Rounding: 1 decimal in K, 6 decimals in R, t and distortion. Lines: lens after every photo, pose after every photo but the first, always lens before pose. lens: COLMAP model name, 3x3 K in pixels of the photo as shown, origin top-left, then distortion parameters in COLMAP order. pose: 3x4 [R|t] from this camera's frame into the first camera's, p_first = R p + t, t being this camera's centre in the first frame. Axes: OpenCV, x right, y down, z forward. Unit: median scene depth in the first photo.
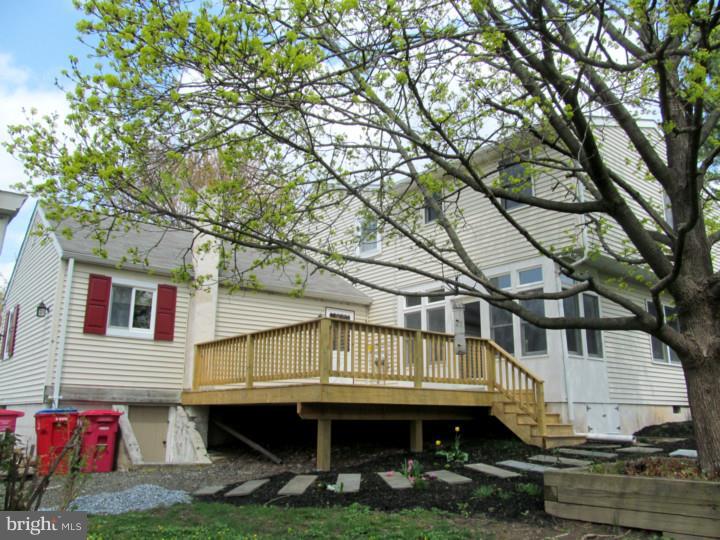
lens RADIAL K [[597.6, 0, 360.0], [0, 597.6, 270.0], [0, 0, 1]] dist [-0.058156, 0.015628]
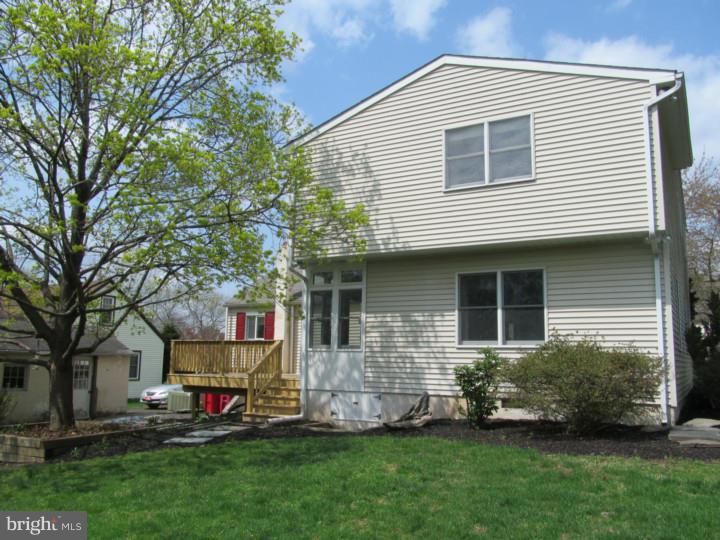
lens RADIAL K [[597.6, 0, 360.0], [0, 597.6, 270.0], [0, 0, 1]] dist [-0.058156, 0.015628]
pose [[0.350015, -0.135678, -0.926866, 1.486191], [0.215040, 0.974669, -0.061469, 0.076623], [0.911728, -0.177798, 0.370325, 0.645699]]
